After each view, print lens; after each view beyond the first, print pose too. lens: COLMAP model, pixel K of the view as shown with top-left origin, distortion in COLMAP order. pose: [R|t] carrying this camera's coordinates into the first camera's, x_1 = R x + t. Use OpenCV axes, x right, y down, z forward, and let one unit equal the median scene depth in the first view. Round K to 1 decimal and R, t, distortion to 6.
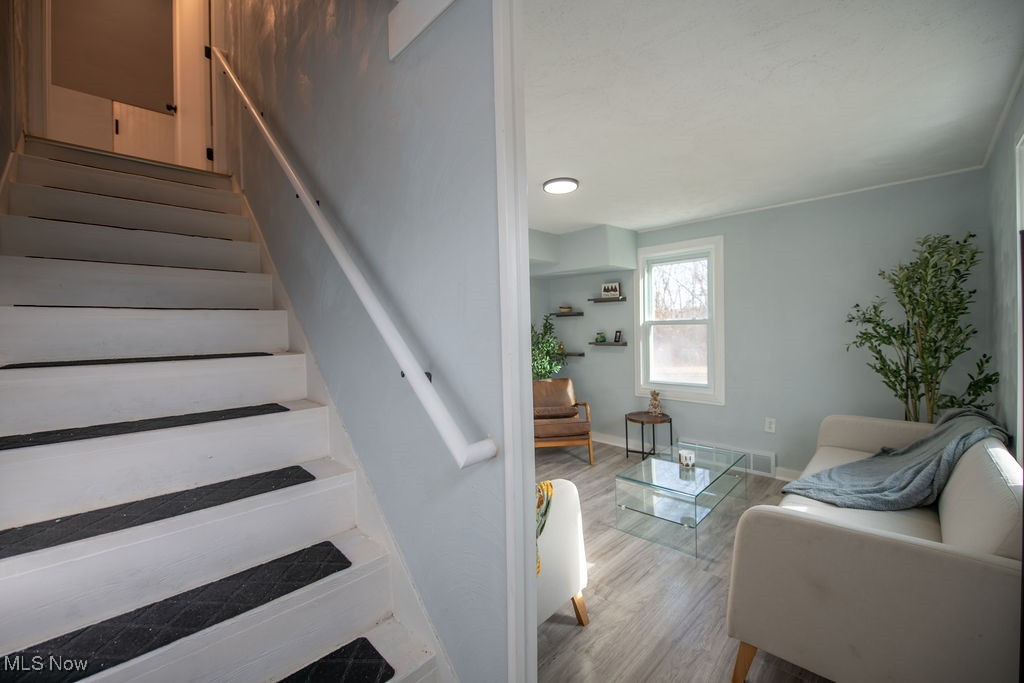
lens RADIAL K [[406.1, 0, 509.5], [0, 406.1, 339.5], [0, 0, 1]] dist [-0.017853, -0.001741]
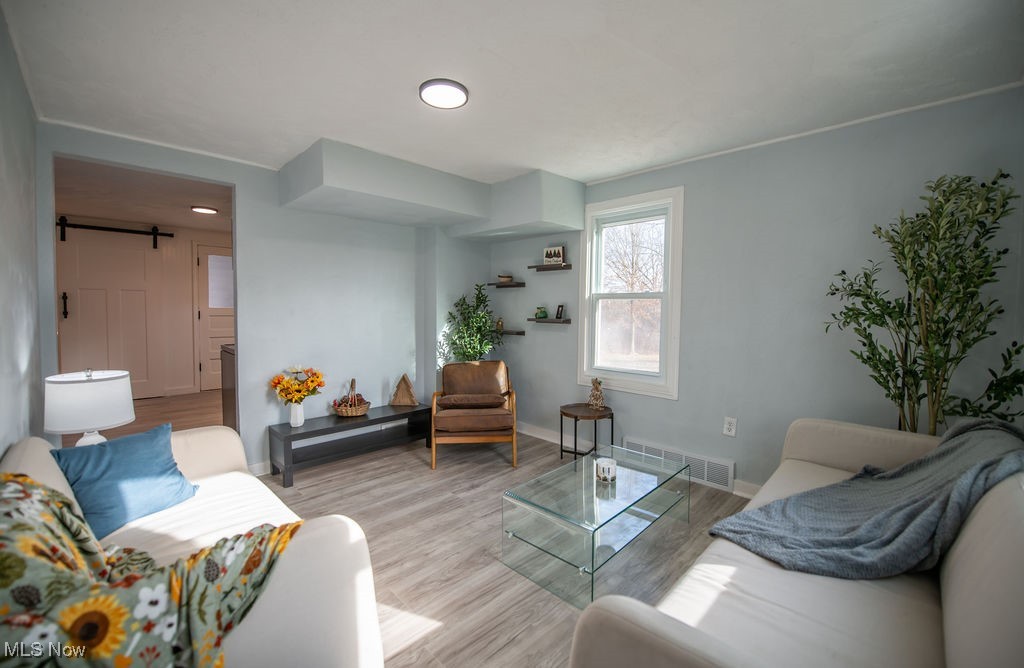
lens RADIAL K [[412.7, 0, 510.6], [0, 412.7, 332.0], [0, 0, 1]] dist [-0.017255, -0.001936]
pose [[0.999491, 0.030856, 0.008060, 0.225183], [-0.031039, 0.999240, 0.023599, 0.023409], [-0.007325, -0.023837, 0.999689, 0.220739]]
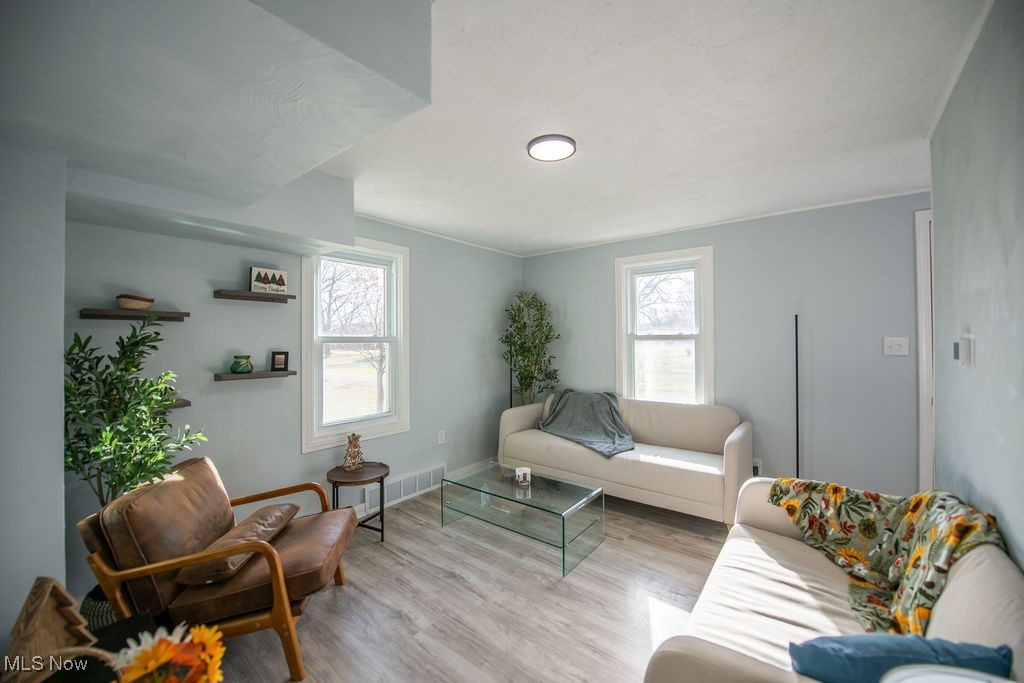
lens RADIAL K [[406.1, 0, 520.7], [0, 406.1, 338.2], [0, 0, 1]] dist [-0.017853, -0.001741]
pose [[-0.129041, 0.028290, 0.991236, -0.505302], [0.037376, 0.999021, -0.023647, -0.019118], [-0.990935, 0.033997, -0.129972, 1.017152]]
